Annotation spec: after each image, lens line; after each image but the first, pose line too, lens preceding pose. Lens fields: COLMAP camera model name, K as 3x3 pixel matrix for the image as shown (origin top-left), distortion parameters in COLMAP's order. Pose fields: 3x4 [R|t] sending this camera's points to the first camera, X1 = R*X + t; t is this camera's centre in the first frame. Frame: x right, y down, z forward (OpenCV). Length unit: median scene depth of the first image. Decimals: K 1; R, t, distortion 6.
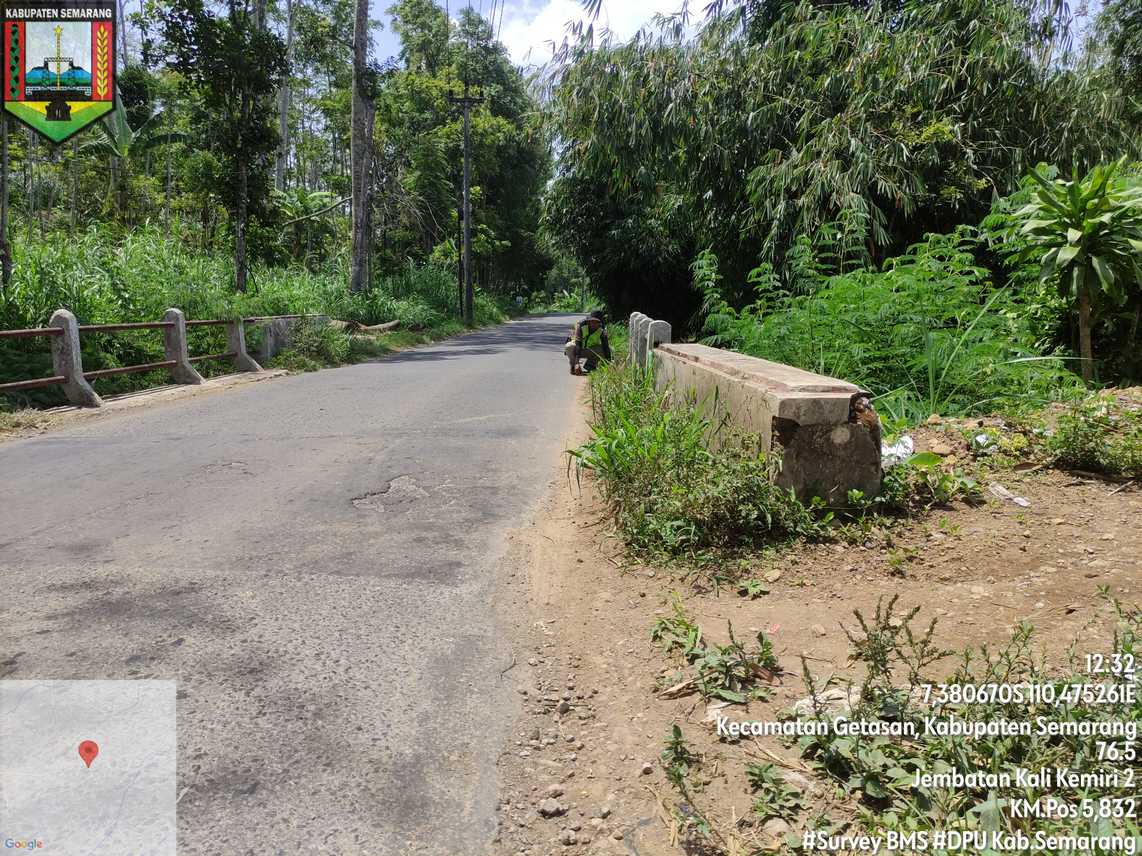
lens RADIAL K [[843.4, 0, 568.7], [0, 843.4, 403.5], [0, 0, 1]] dist [0.039318, -0.036261]
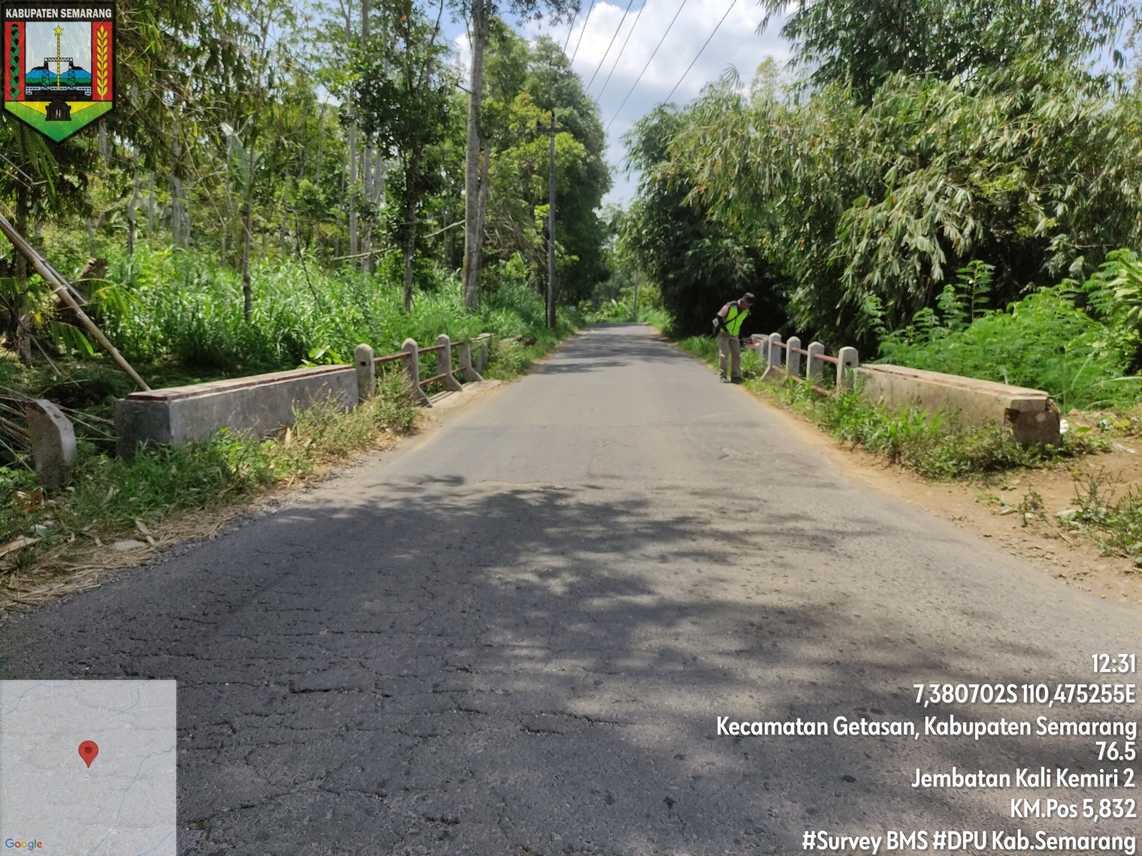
lens RADIAL K [[843.4, 0, 569.0], [0, 843.4, 432.8], [0, 0, 1]] dist [0.039318, -0.036261]
pose [[0.999858, 0.013962, -0.009477, -0.230200], [-0.013639, 0.999349, 0.033392, 0.006232], [0.009937, -0.033258, 0.999397, -0.304890]]
